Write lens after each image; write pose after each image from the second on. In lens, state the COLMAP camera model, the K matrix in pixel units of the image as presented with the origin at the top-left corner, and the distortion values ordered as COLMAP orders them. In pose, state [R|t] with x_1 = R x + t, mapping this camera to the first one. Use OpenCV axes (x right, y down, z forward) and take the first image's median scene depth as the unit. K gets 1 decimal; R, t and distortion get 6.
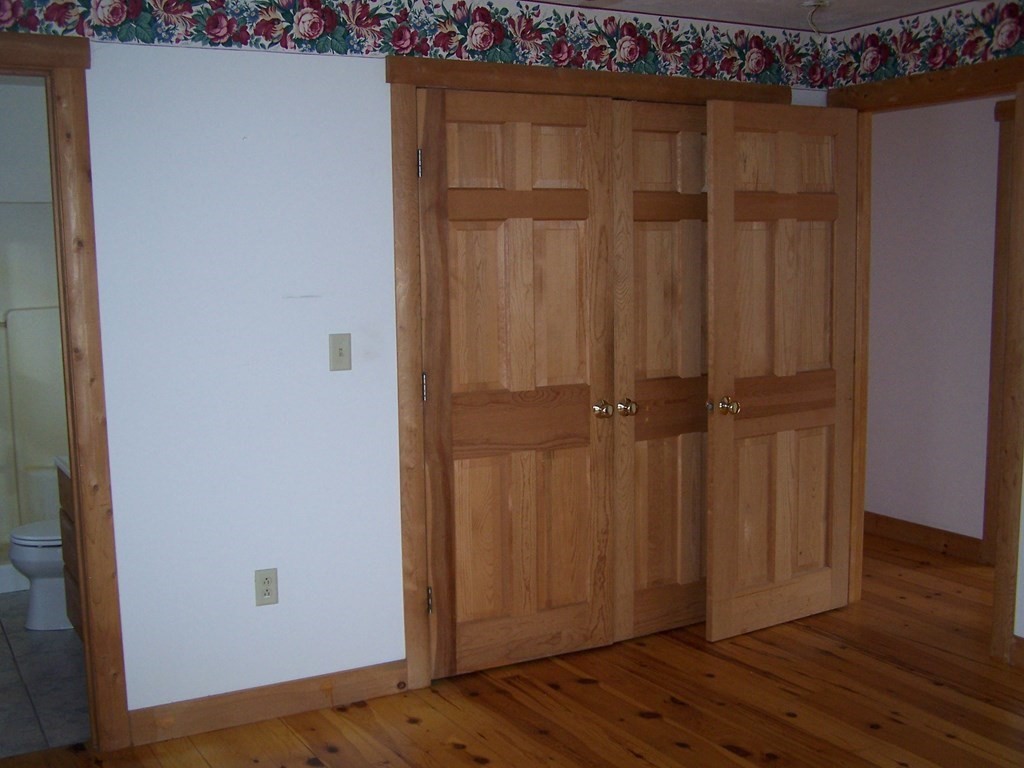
lens RADIAL K [[1194.8, 0, 508.6], [0, 1194.8, 378.8], [0, 0, 1]] dist [-0.076574, 0.000000]
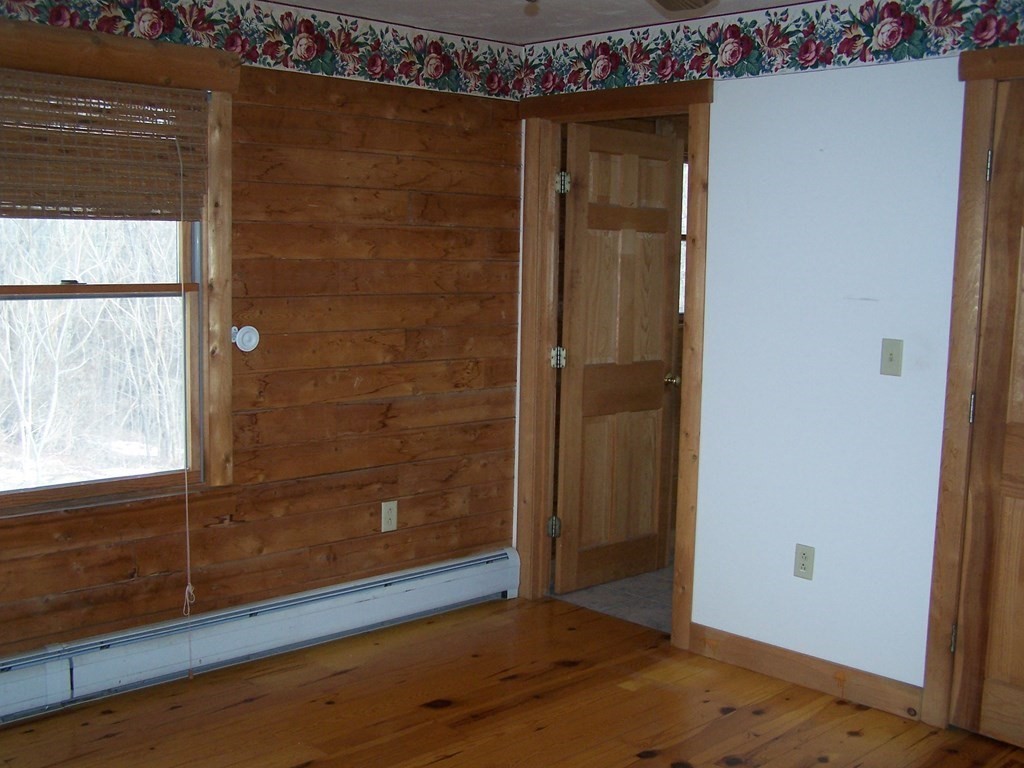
lens RADIAL K [[1194.8, 0, 503.9], [0, 1194.8, 388.2], [0, 0, 1]] dist [-0.076574, 0.000000]
pose [[0.243600, 0.127797, -0.961419, 0.758912], [-0.131195, 0.986512, 0.097891, -0.052503], [0.960961, 0.102287, 0.257081, 0.443688]]
